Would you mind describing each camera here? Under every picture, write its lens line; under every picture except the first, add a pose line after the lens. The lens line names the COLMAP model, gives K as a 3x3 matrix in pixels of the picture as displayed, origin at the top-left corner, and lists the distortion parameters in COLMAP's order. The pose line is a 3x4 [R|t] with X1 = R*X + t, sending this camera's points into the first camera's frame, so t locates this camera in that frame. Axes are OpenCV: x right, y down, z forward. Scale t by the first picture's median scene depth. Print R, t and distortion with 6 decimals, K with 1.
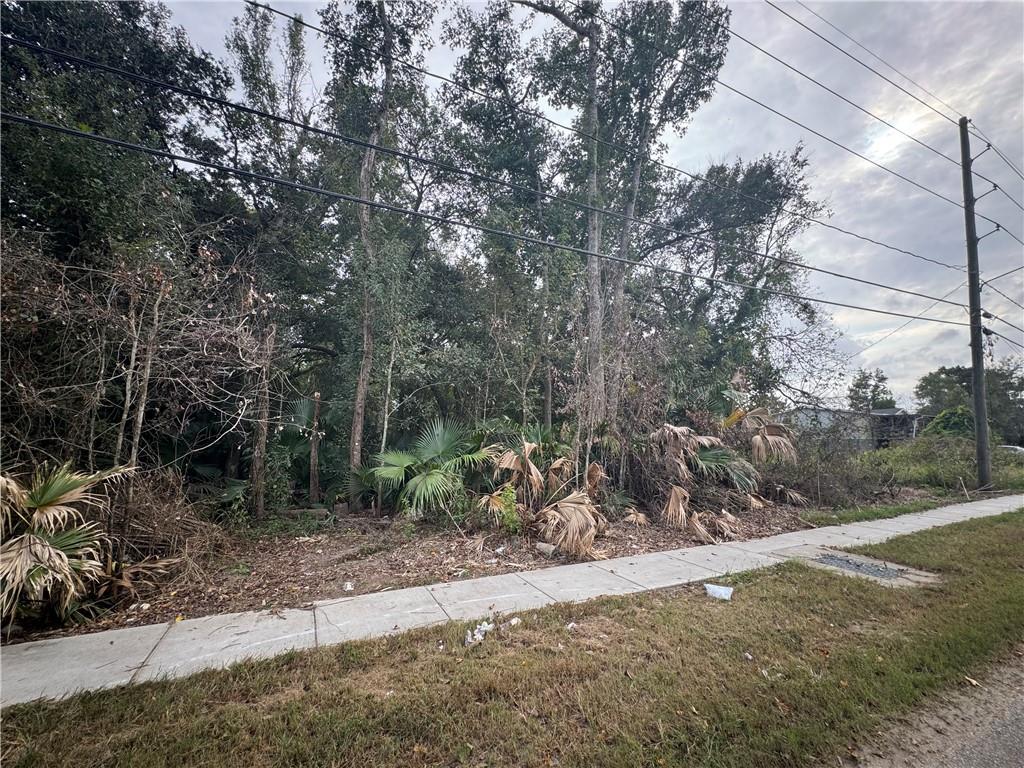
lens RADIAL K [[408.5, 0, 511.2], [0, 408.5, 384.2], [0, 0, 1]] dist [-0.000434, 0.000116]
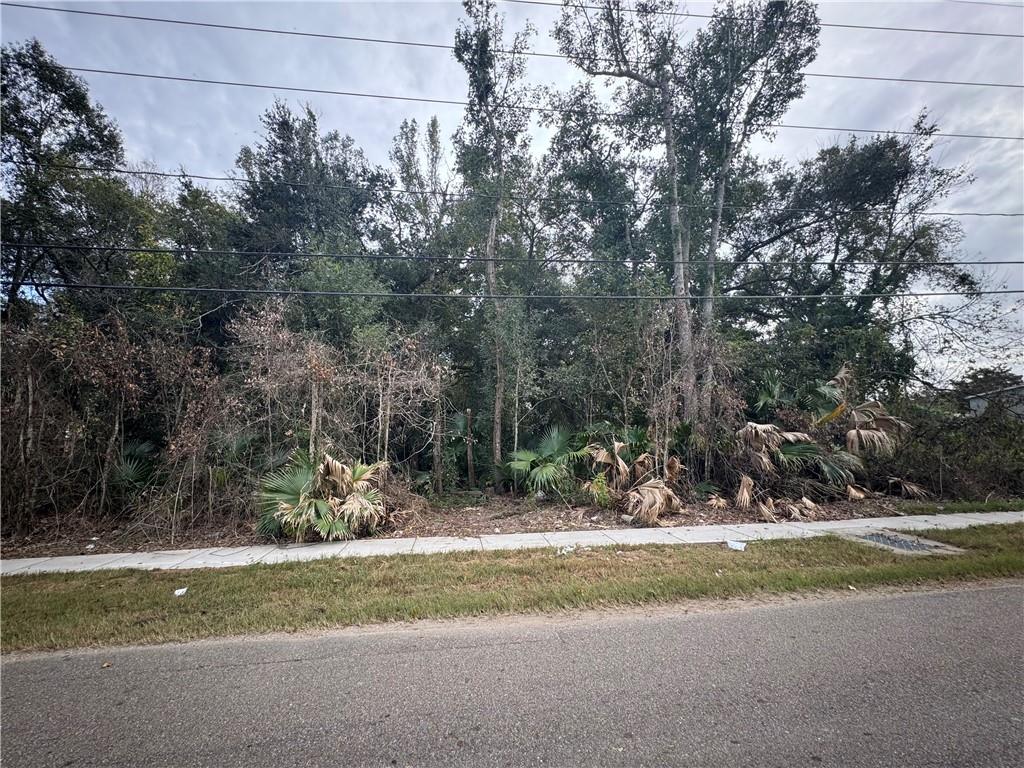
lens RADIAL K [[408.5, 0, 511.2], [0, 408.5, 384.2], [0, 0, 1]] dist [-0.000434, 0.000116]
pose [[0.945386, -0.065606, -0.319282, 0.140234], [0.069229, 0.997601, 0.000000, -0.064901], [0.318516, -0.022103, 0.947660, -0.338386]]
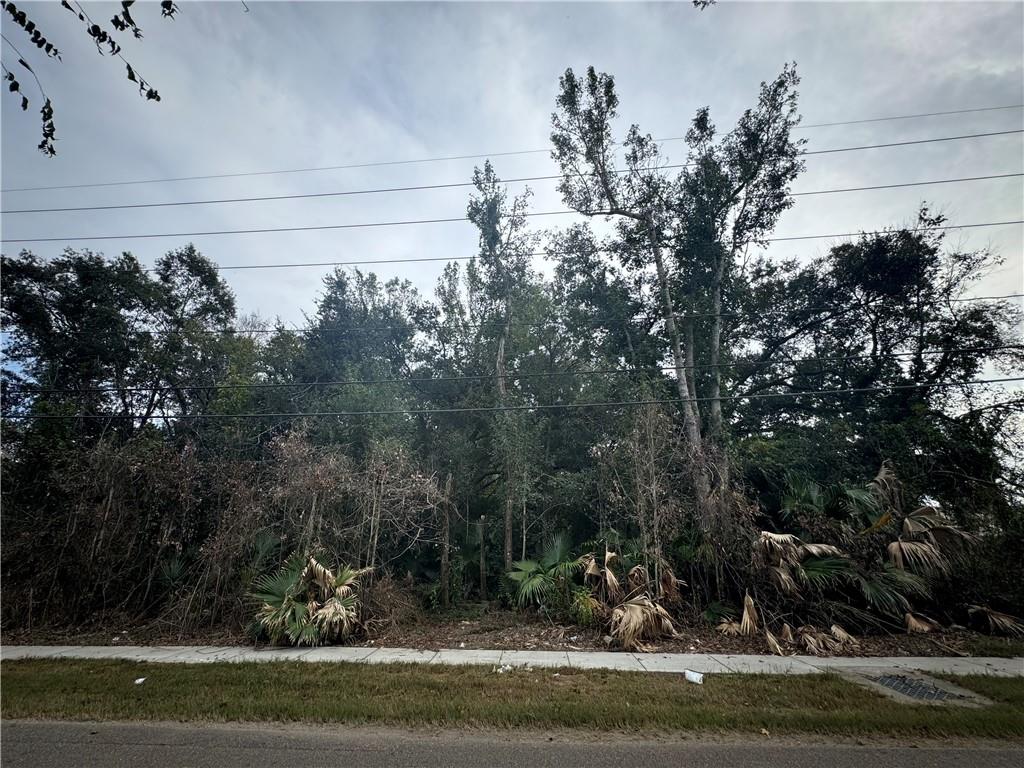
lens RADIAL K [[408.5, 0, 511.2], [0, 408.5, 384.2], [0, 0, 1]] dist [-0.000434, 0.000116]
pose [[0.867626, -0.193979, -0.457818, 0.429444], [0.077669, 0.962331, -0.260550, -0.049600], [0.491114, 0.190502, 0.850010, -0.307049]]
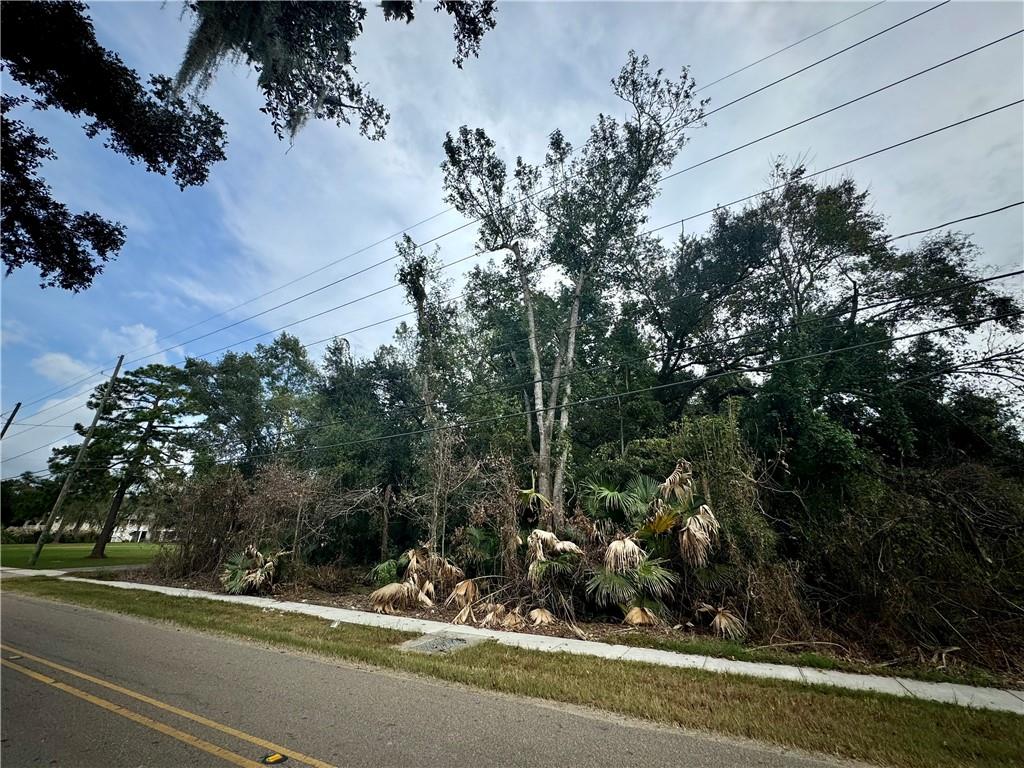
lens RADIAL K [[411.1, 0, 513.9], [0, 411.1, 385.9], [0, 0, 1]] dist [-0.000837, 0.001083]
pose [[0.578414, -0.284444, -0.764545, 1.611472], [0.105347, 0.955435, -0.275764, 0.020324], [0.808913, 0.078963, 0.582602, 0.242988]]
